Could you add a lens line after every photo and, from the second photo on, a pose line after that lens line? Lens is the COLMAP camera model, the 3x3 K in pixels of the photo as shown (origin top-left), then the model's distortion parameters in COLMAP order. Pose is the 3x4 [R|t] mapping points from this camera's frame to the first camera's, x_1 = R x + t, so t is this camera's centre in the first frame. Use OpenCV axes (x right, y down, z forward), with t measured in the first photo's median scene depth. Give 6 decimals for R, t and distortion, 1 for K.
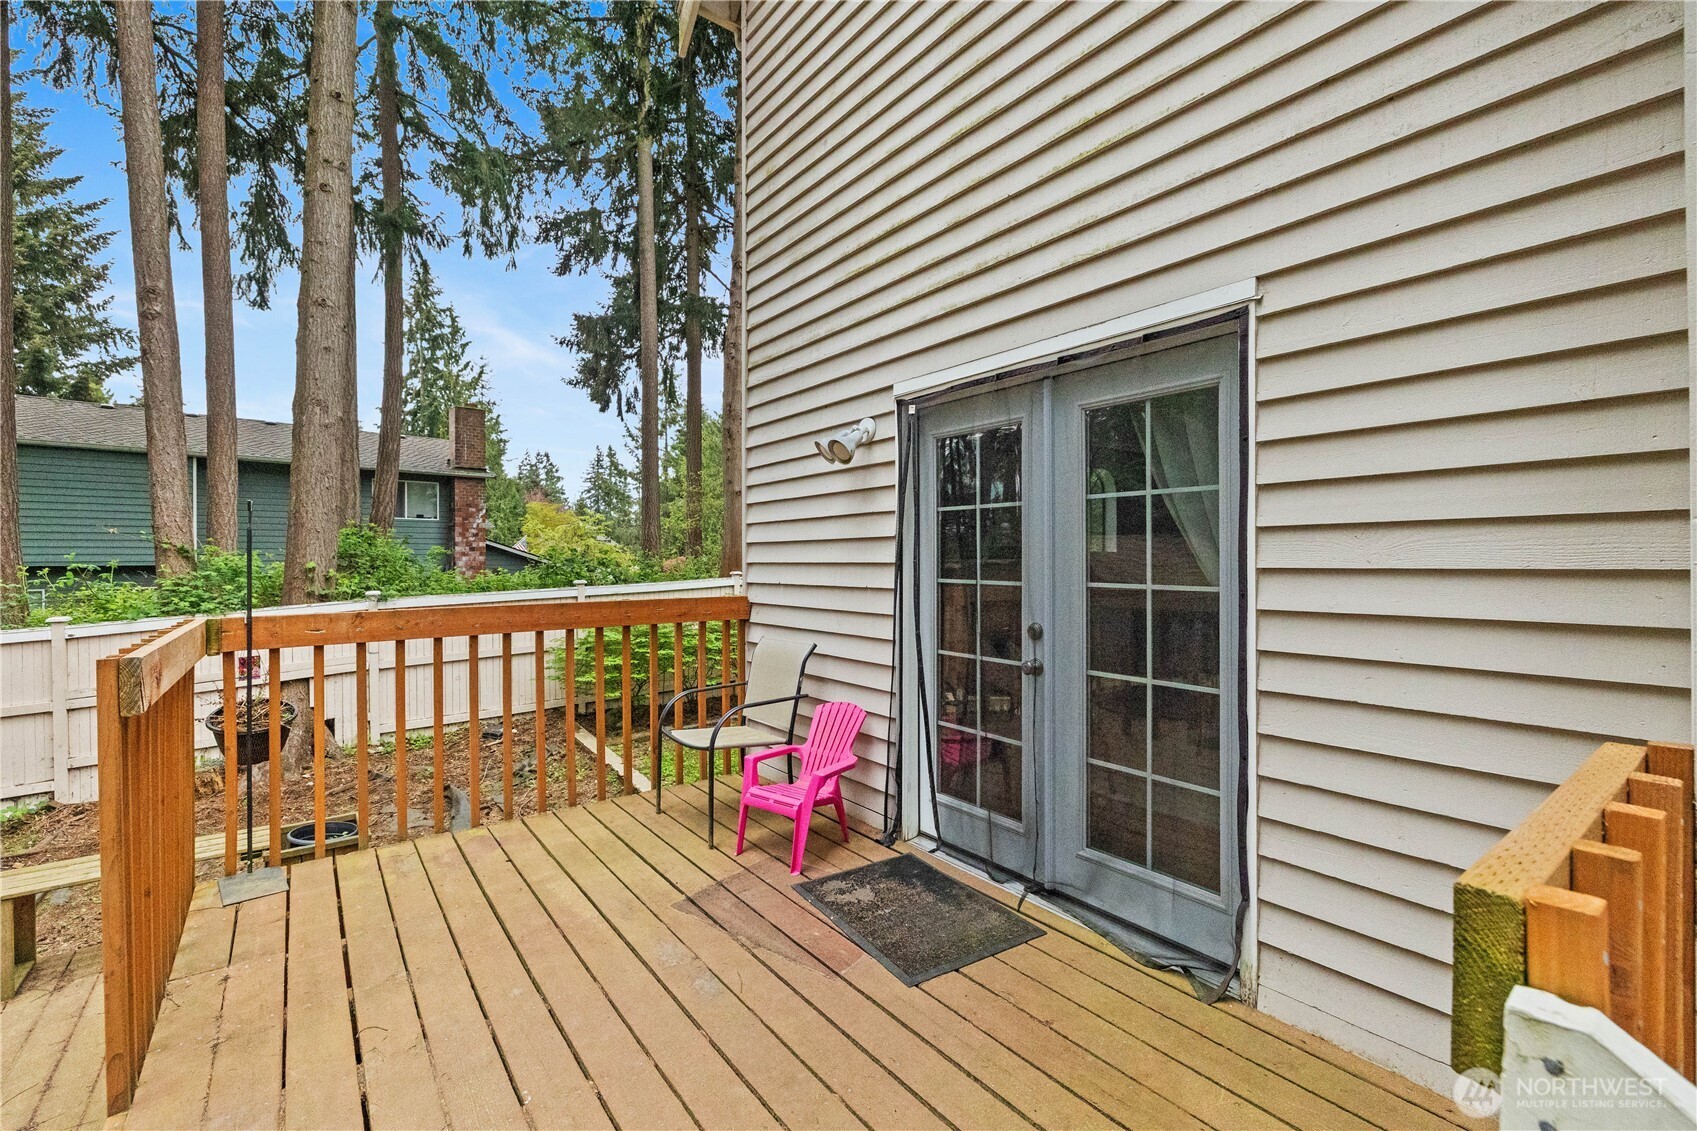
lens RADIAL K [[728.7, 0, 837.0], [0, 728.7, 566.3], [0, 0, 1]] dist [-0.004236, 0.000078]
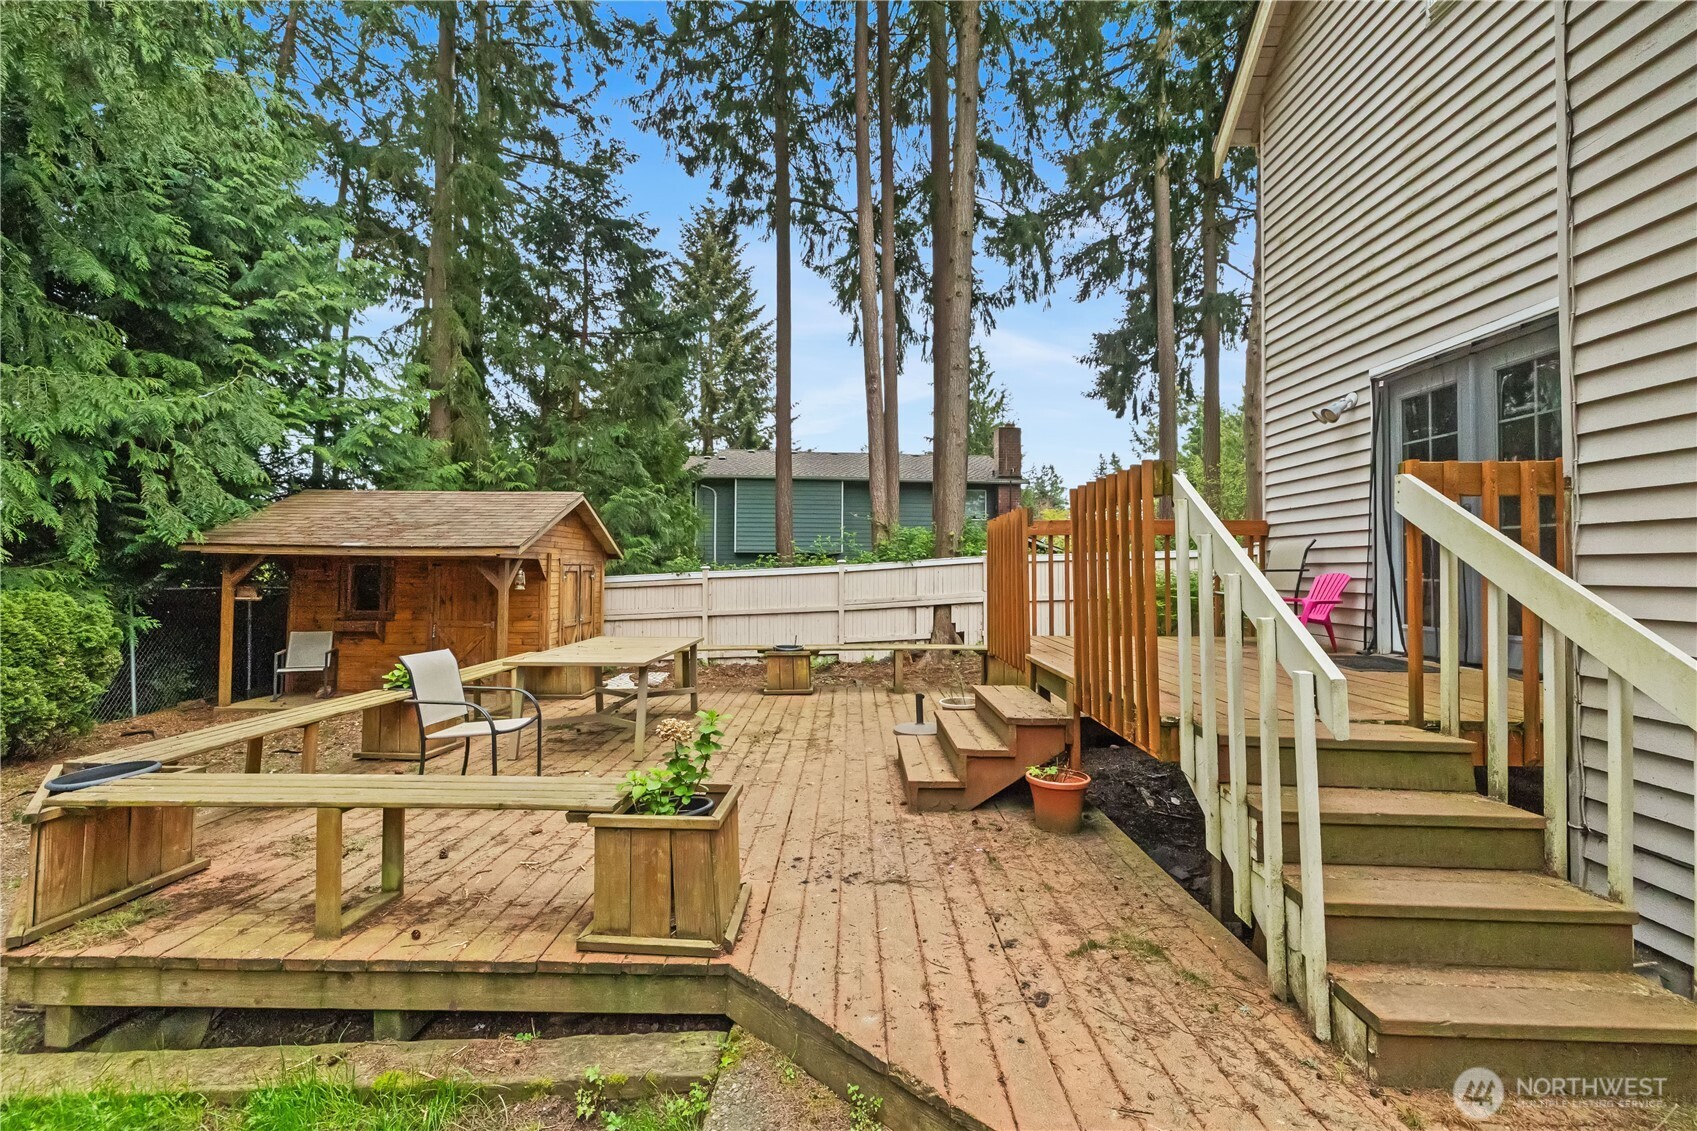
lens RADIAL K [[728.7, 0, 841.7], [0, 728.7, 556.2], [0, 0, 1]] dist [-0.004236, 0.000078]
pose [[0.790456, -0.005547, -0.612493, 0.016705], [-0.010310, 0.999697, -0.022360, 0.025040], [0.612432, 0.023990, 0.790159, -0.116025]]
